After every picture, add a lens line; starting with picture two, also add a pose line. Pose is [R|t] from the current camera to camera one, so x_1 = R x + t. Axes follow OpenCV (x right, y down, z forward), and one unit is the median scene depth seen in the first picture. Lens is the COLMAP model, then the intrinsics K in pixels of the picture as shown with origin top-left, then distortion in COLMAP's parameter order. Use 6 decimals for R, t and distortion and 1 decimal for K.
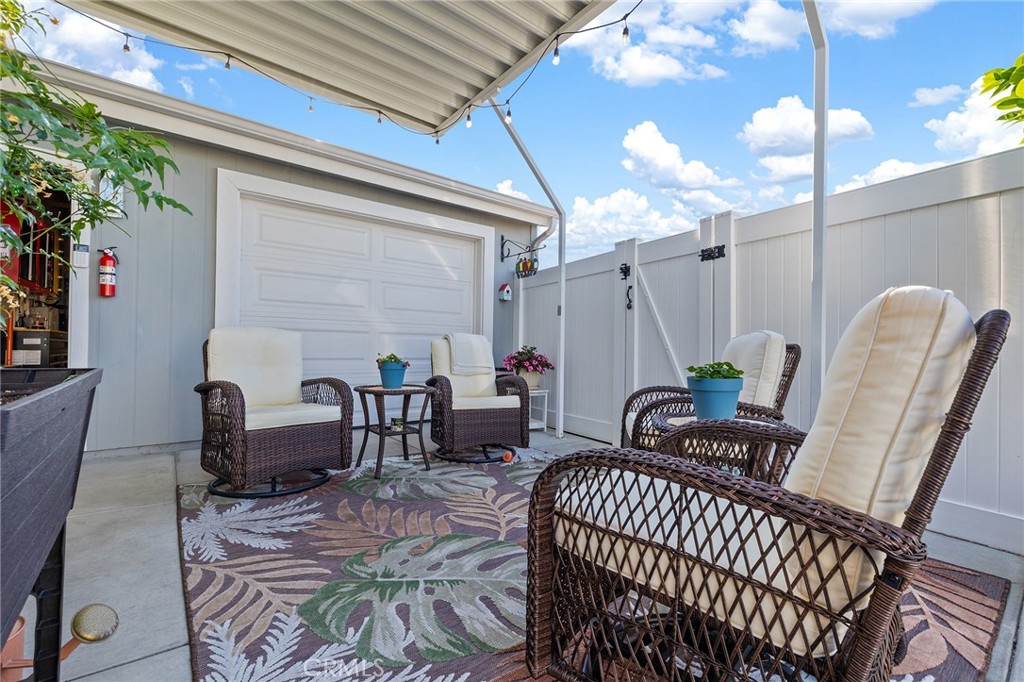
lens RADIAL K [[431.5, 0, 514.6], [0, 431.5, 344.7], [0, 0, 1]] dist [0.001187, 0.000521]
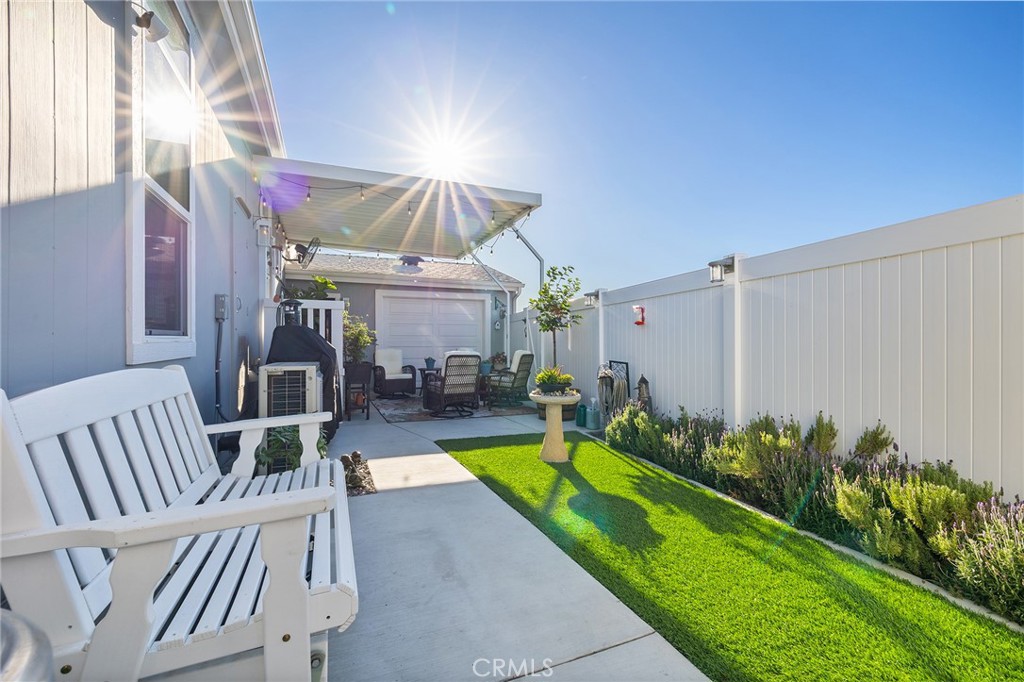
lens RADIAL K [[431.5, 0, 511.3], [0, 431.5, 344.2], [0, 0, 1]] dist [0.001187, 0.000521]
pose [[0.960825, -0.016332, -0.276673, 1.136280], [0.018336, 0.999821, 0.004656, -0.072236], [0.276548, -0.009546, 0.960953, -1.776404]]
